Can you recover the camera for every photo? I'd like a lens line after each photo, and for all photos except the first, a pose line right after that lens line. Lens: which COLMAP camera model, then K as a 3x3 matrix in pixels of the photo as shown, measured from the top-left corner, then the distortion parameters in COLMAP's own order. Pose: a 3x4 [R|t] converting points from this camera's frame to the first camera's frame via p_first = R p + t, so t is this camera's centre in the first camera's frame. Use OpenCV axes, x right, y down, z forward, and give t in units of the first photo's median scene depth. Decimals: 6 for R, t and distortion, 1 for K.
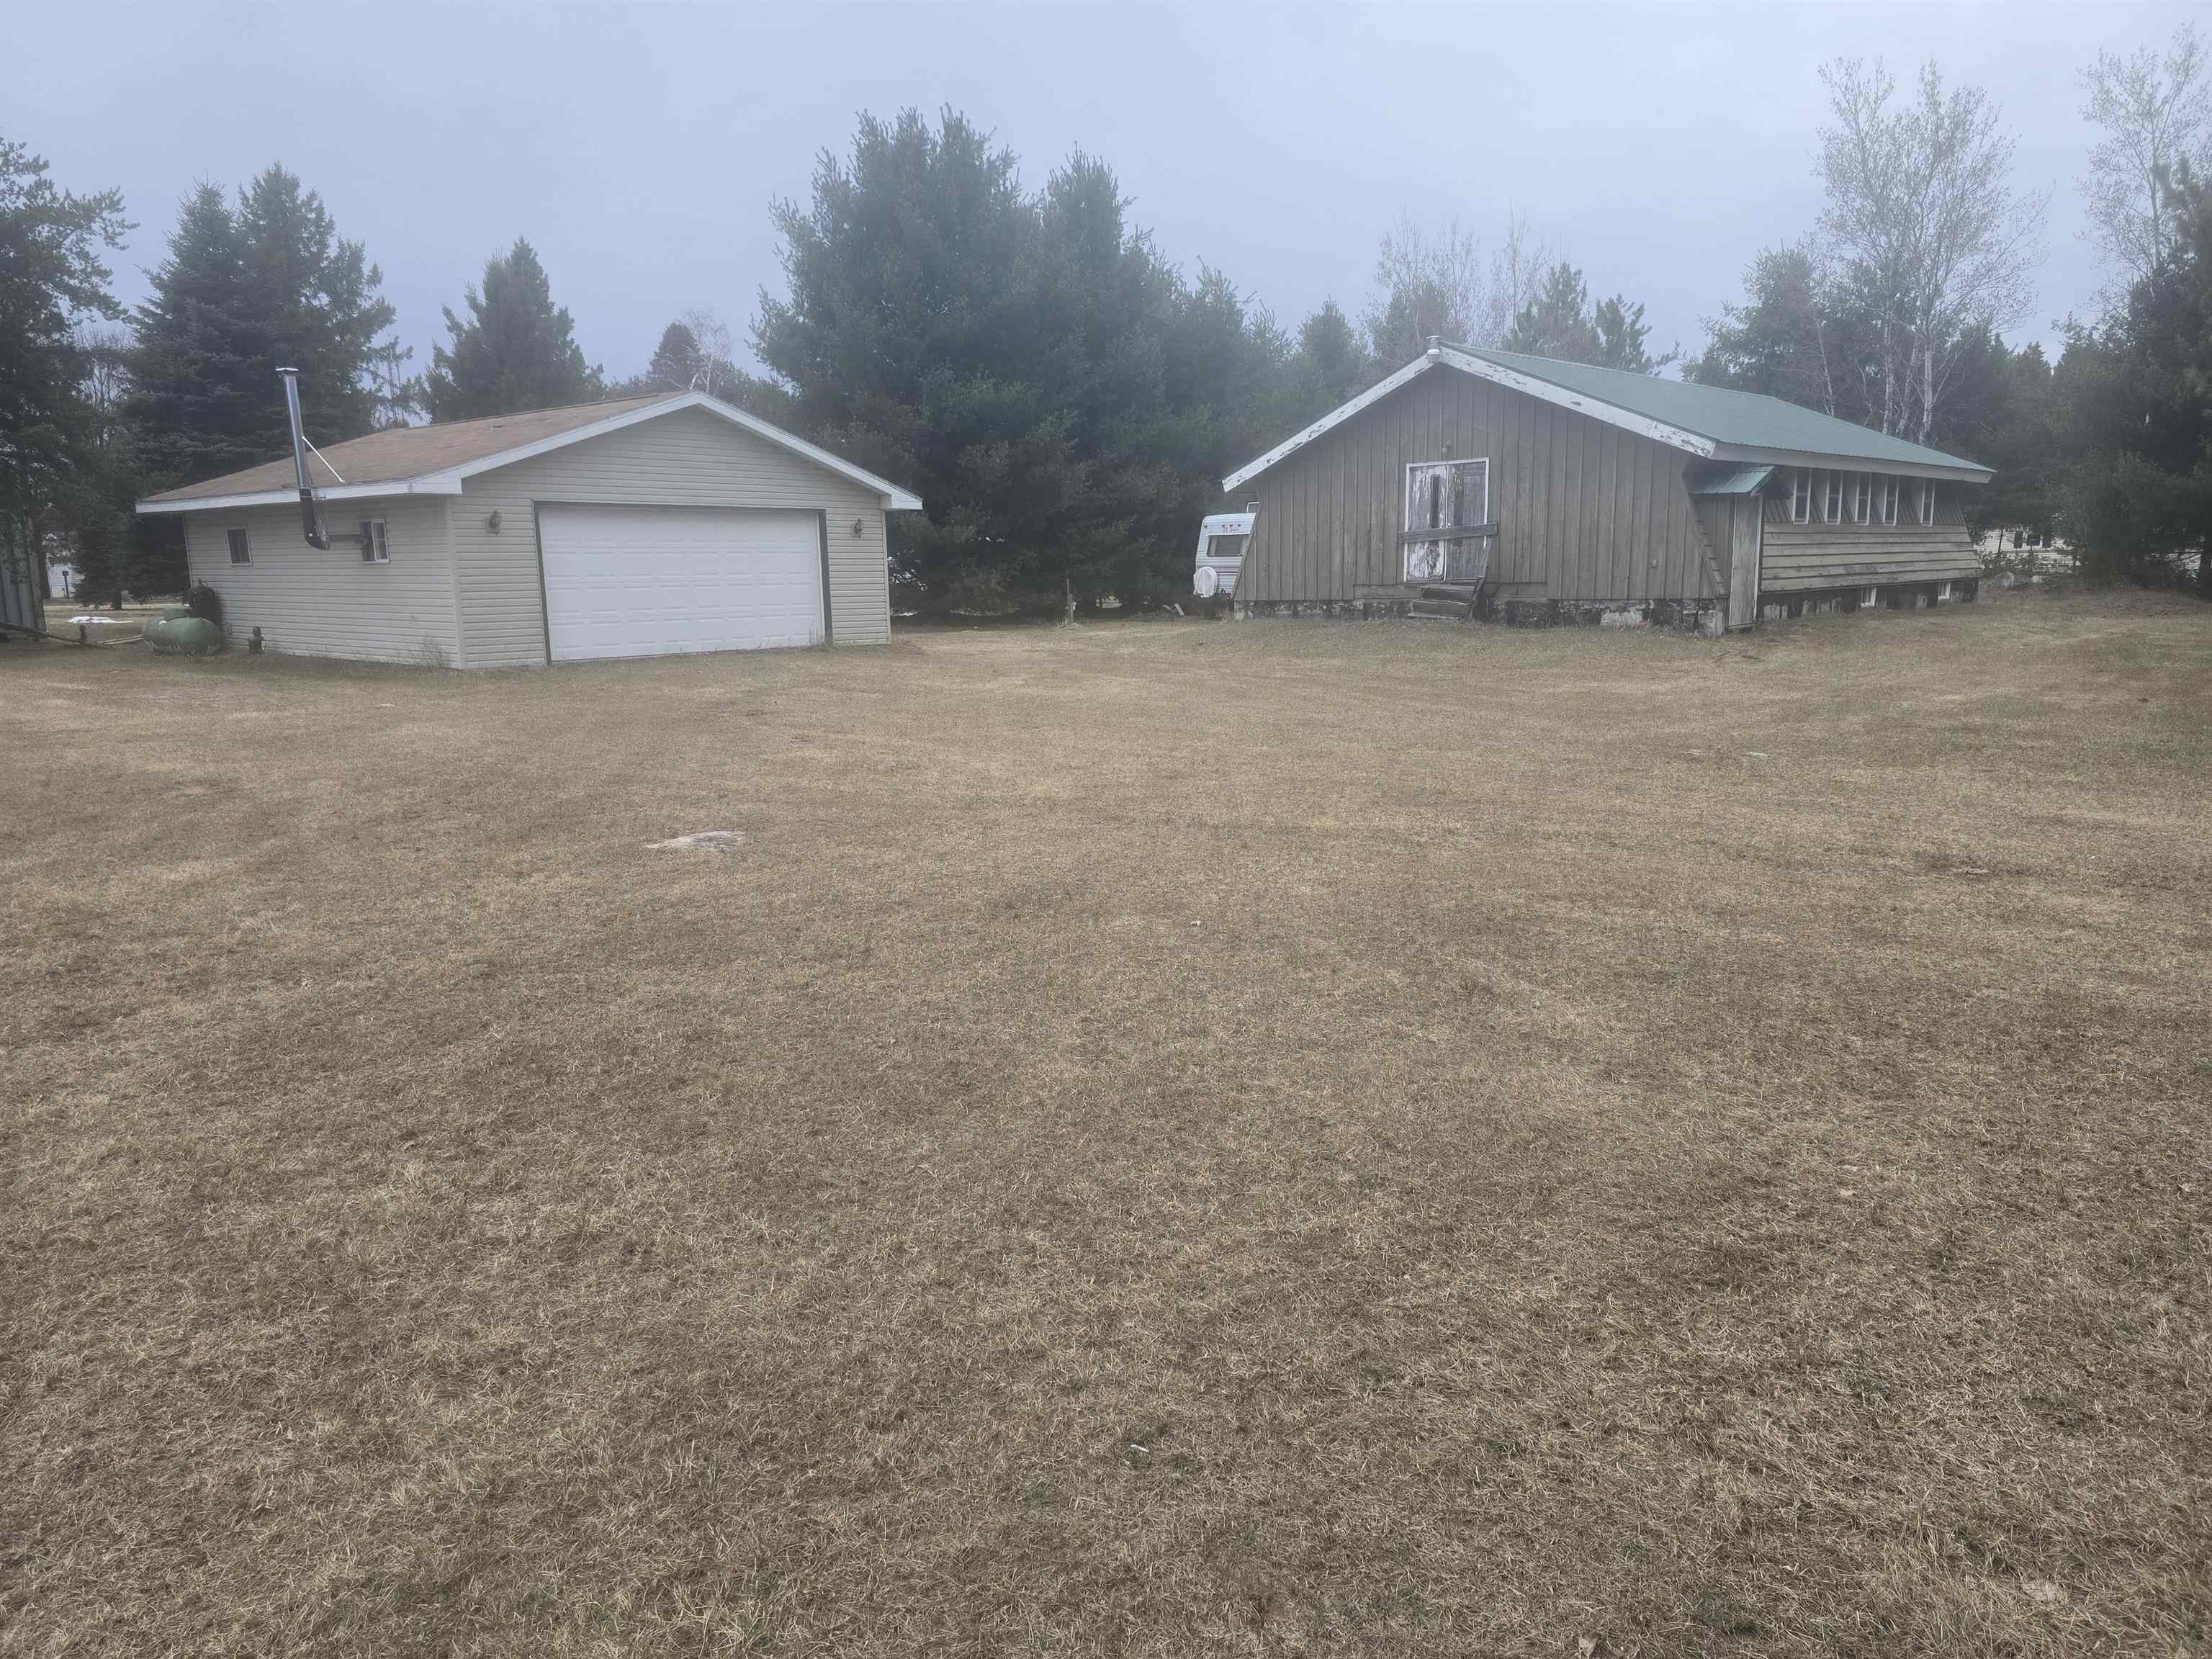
lens RADIAL K [[1522.2, 0, 1115.4], [0, 1522.2, 815.3], [0, 0, 1]] dist [0.095621, -0.072308]
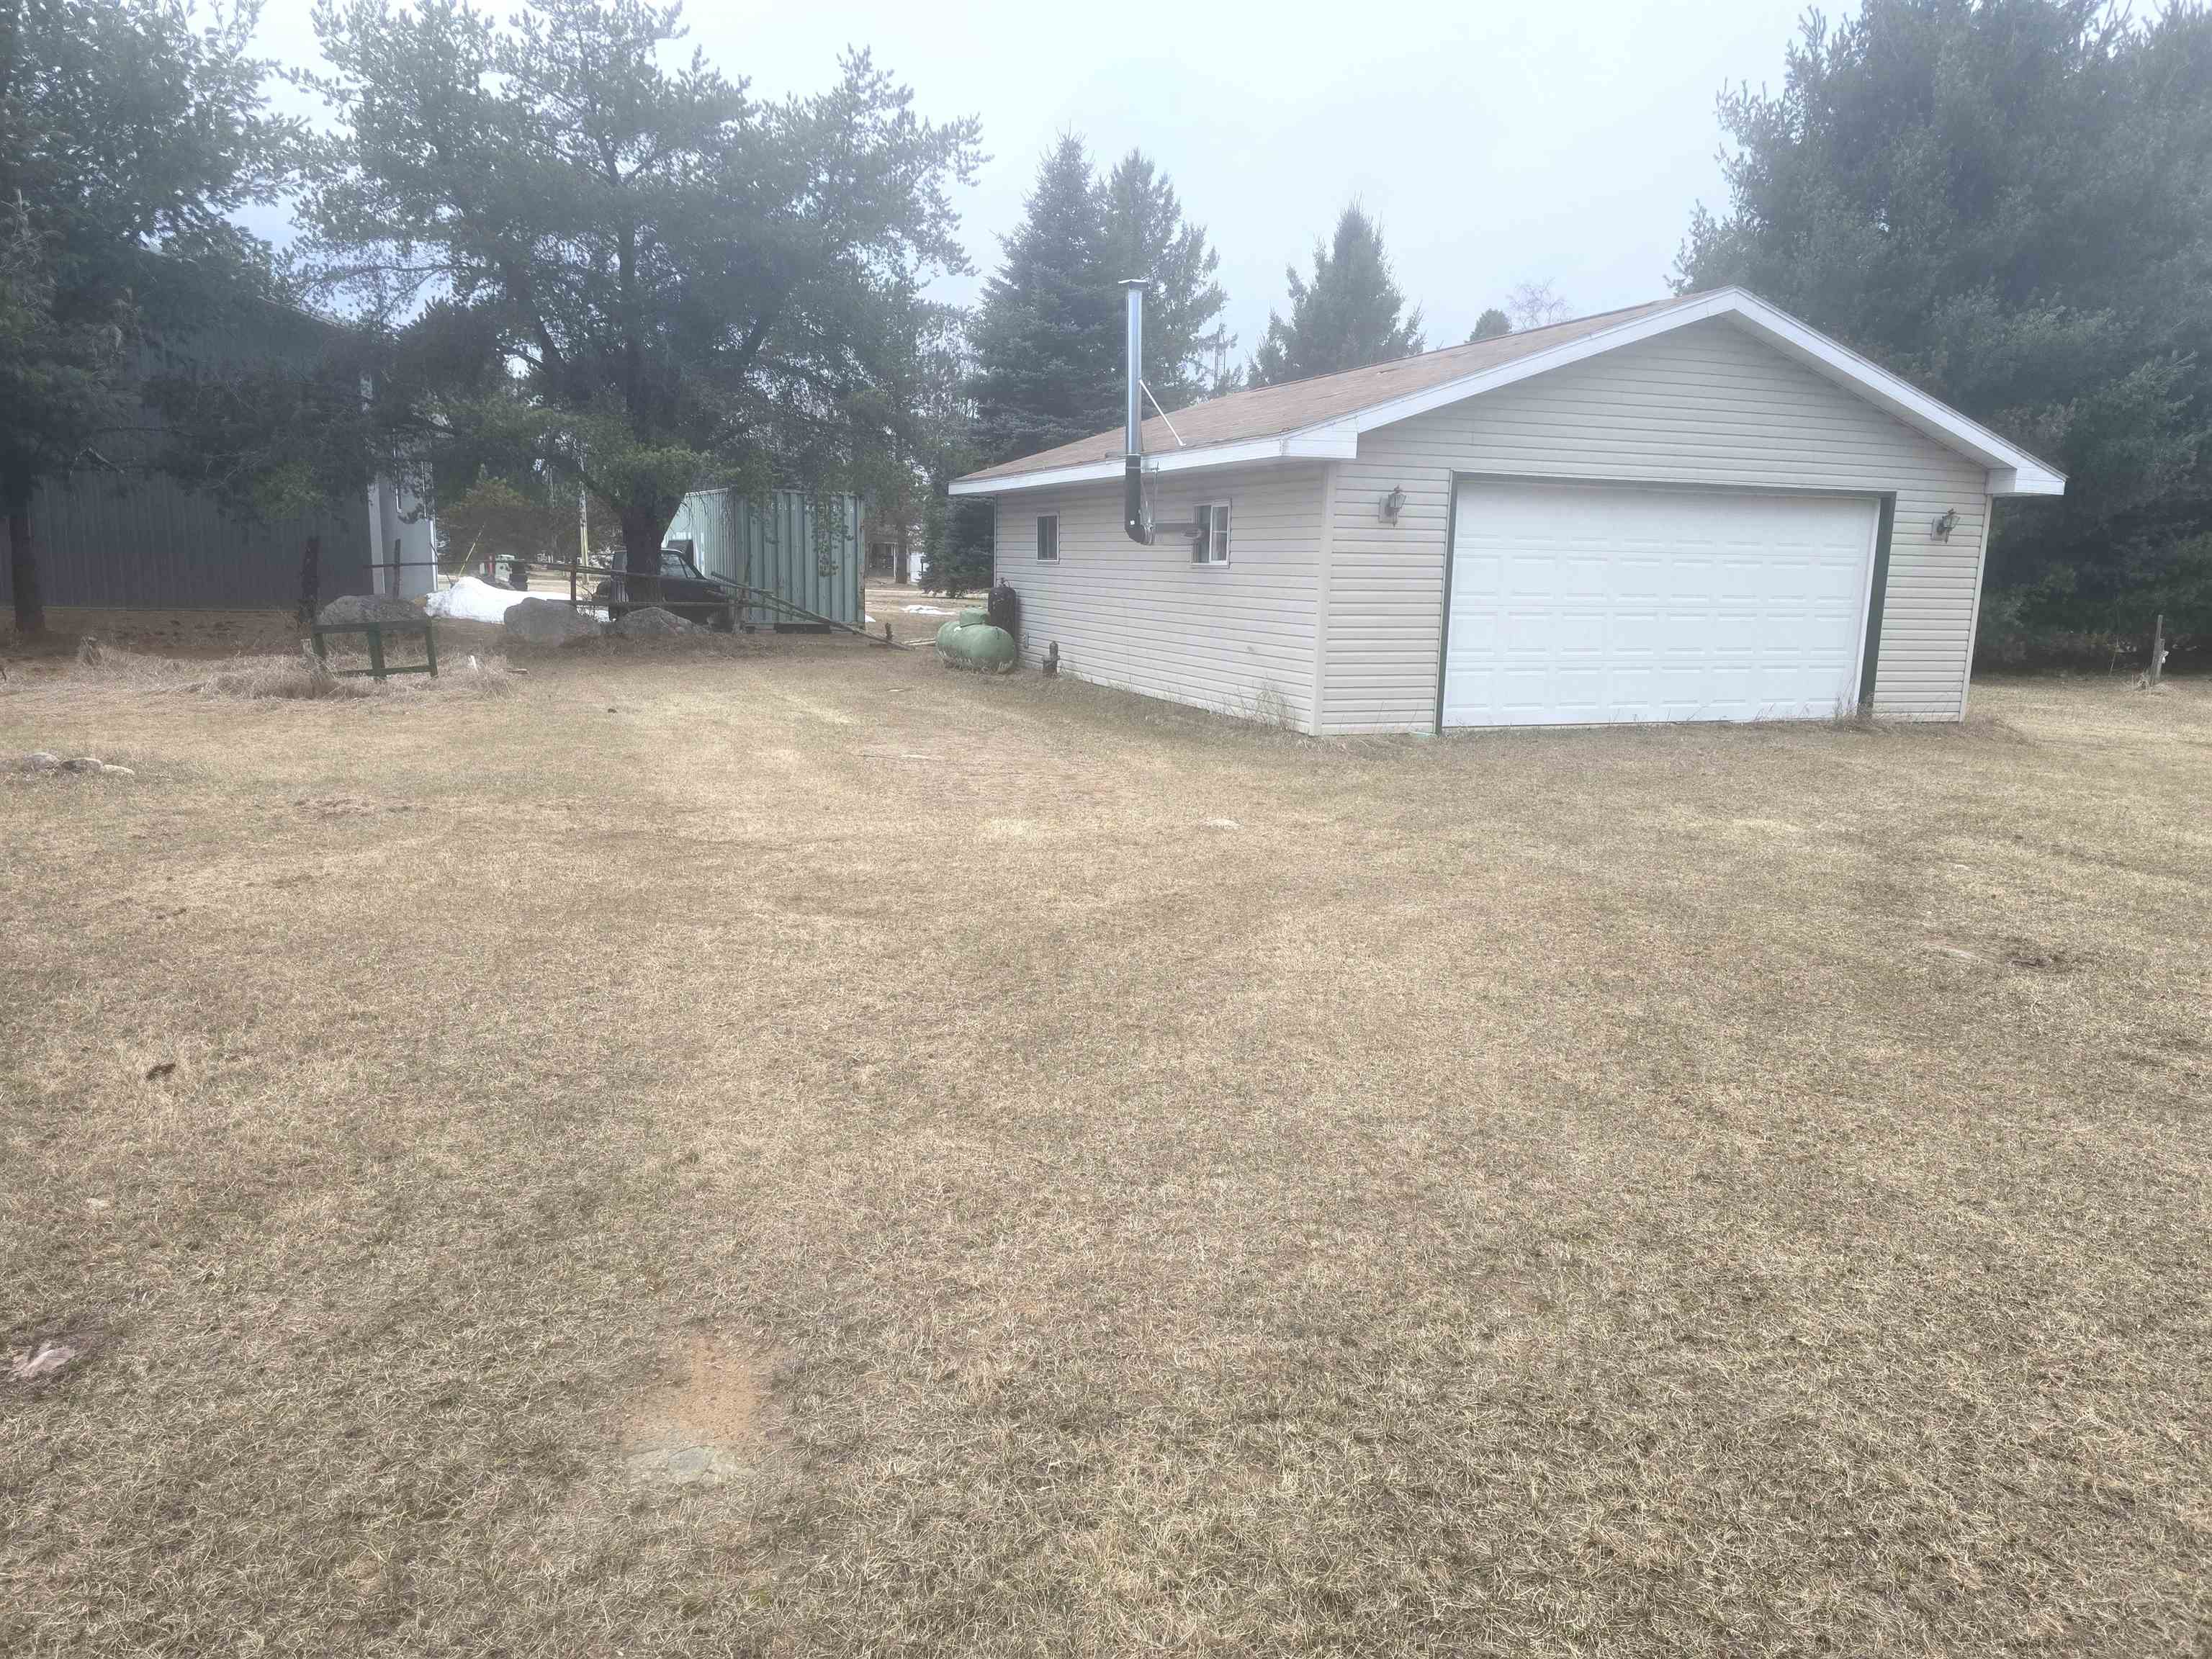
lens RADIAL K [[1522.2, 0, 1115.4], [0, 1522.2, 815.3], [0, 0, 1]] dist [0.095621, -0.072308]
pose [[0.890694, 0.110653, -0.440931, -0.158872], [-0.111999, 0.993441, 0.023065, -0.049651], [0.440591, 0.028840, 0.897245, 0.295410]]
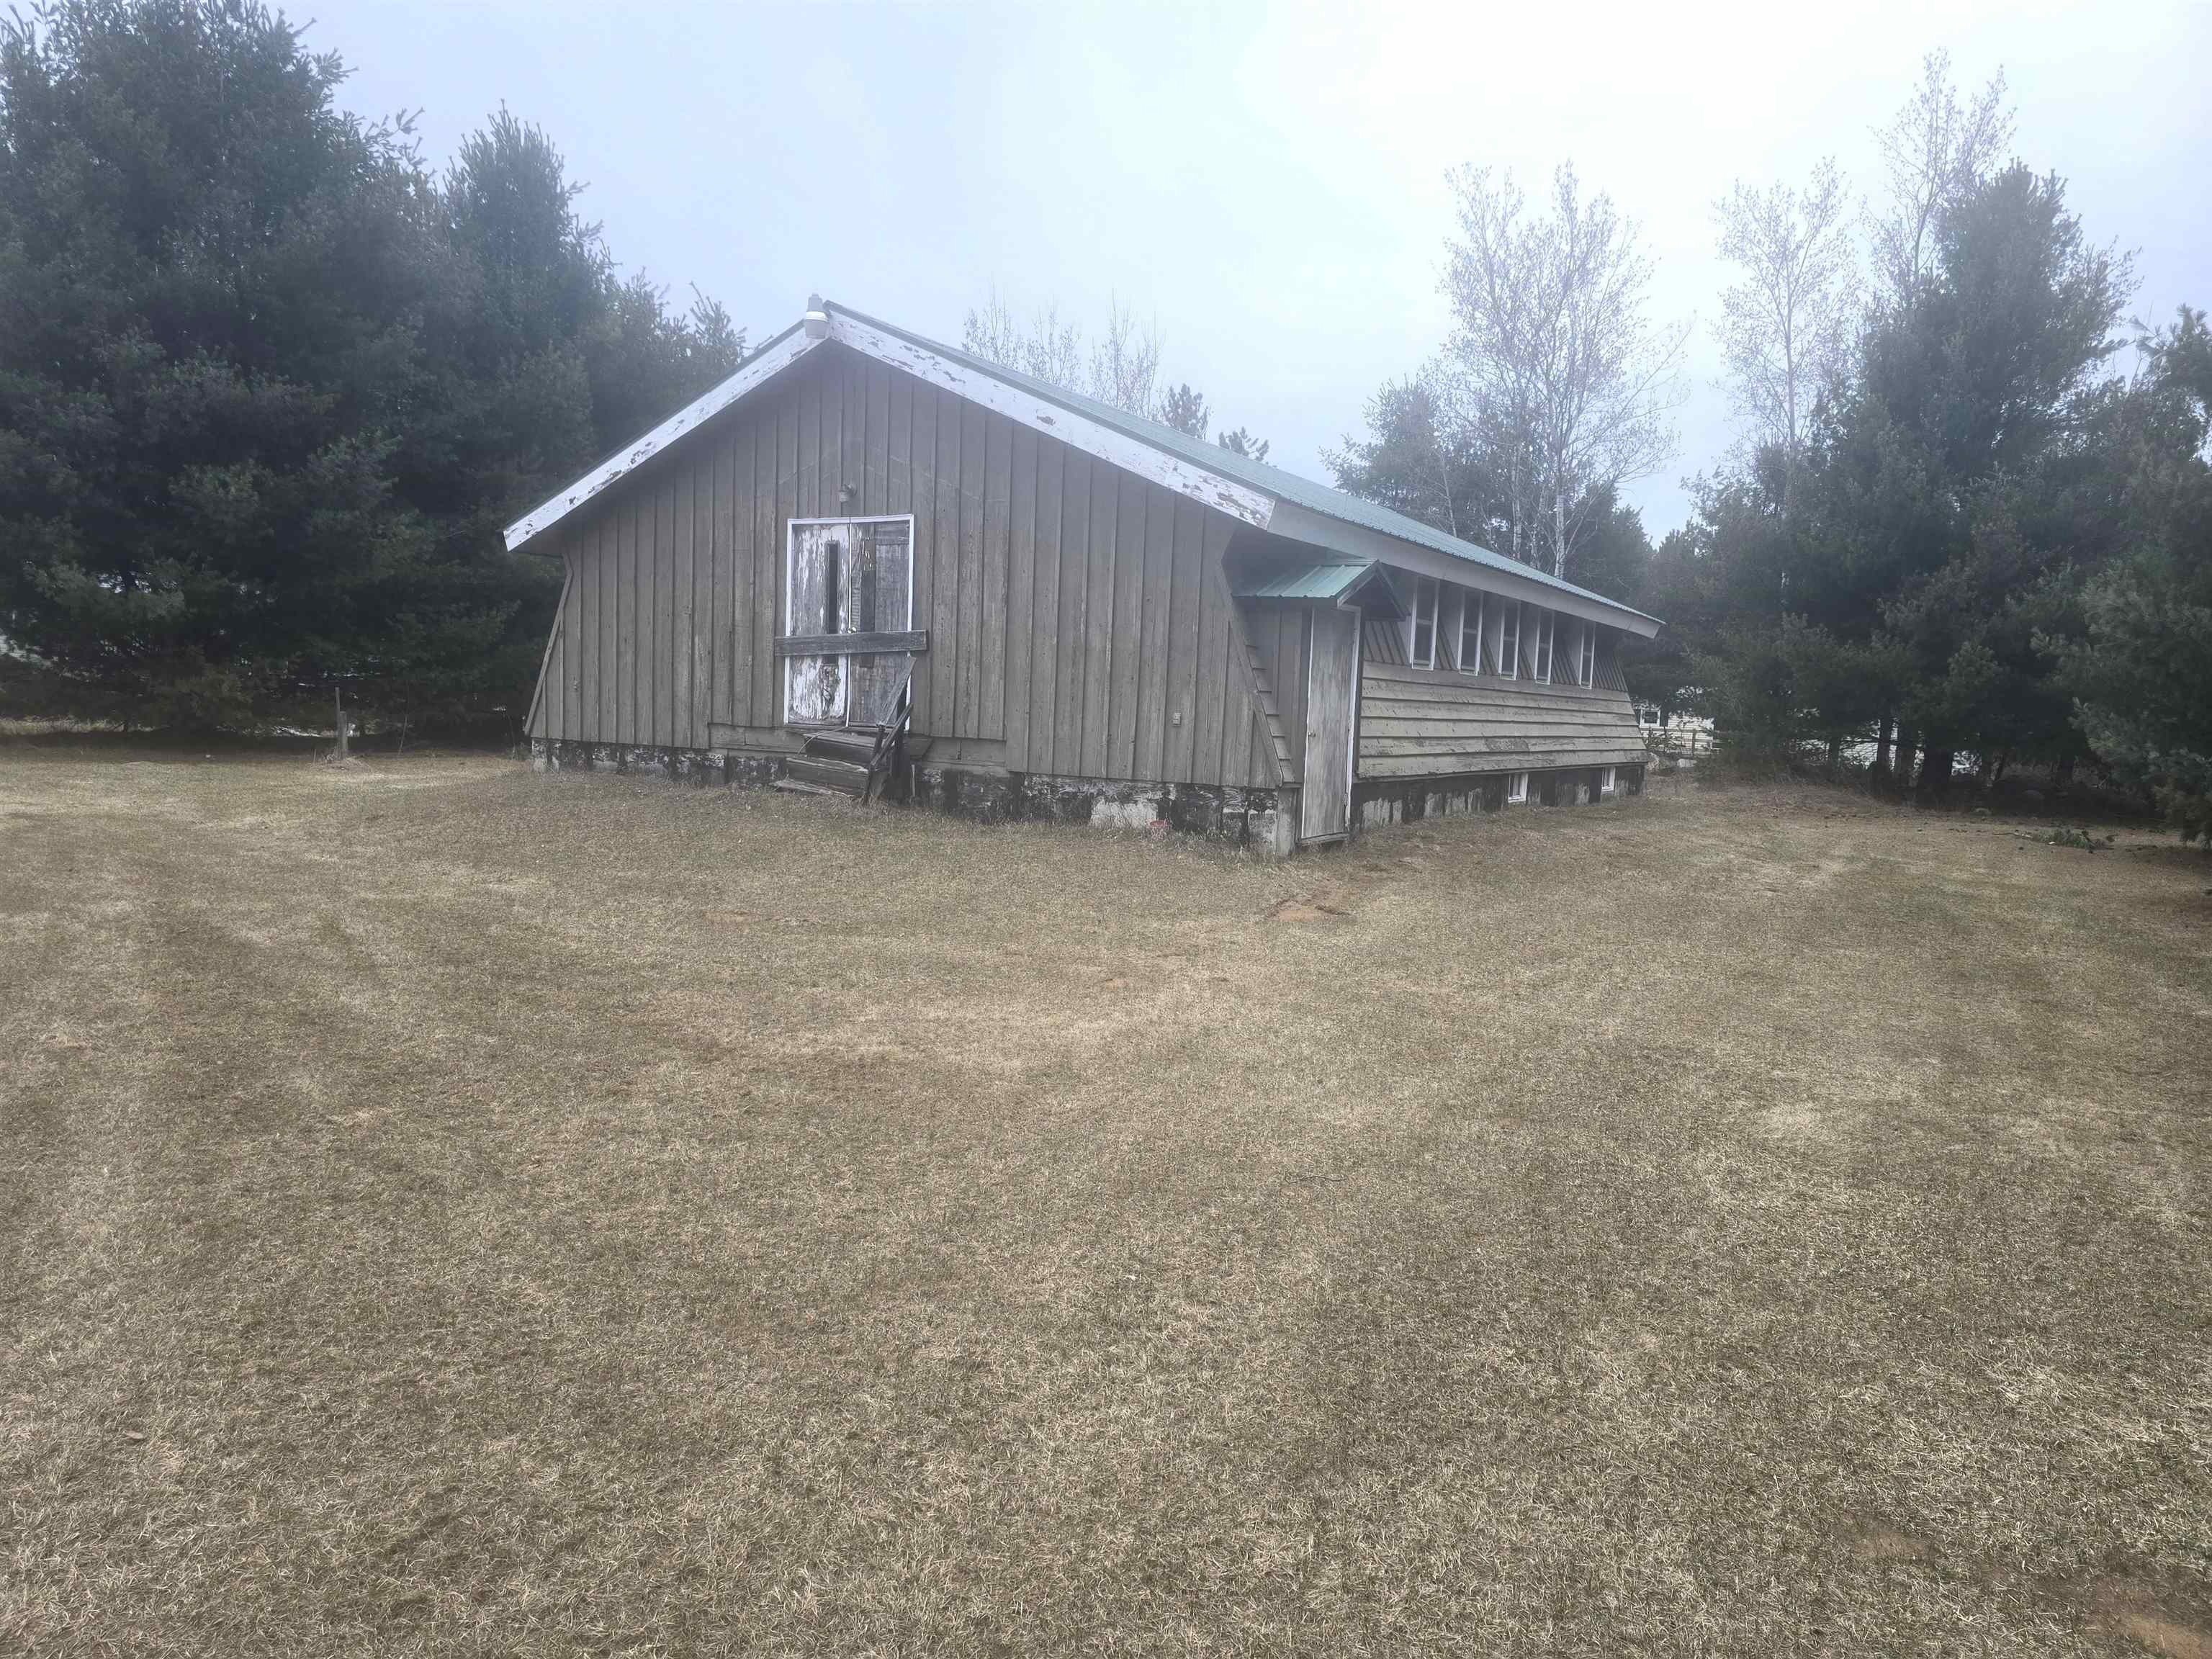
lens RADIAL K [[1497.2, 0, 1106.0], [0, 1497.2, 829.5], [0, 0, 1]] dist [0.156177, -0.172373]
pose [[0.977799, 0.037725, 0.206123, 0.190931], [-0.022043, 0.996721, -0.077856, -0.072303], [-0.208384, 0.071584, 0.975424, 0.429963]]
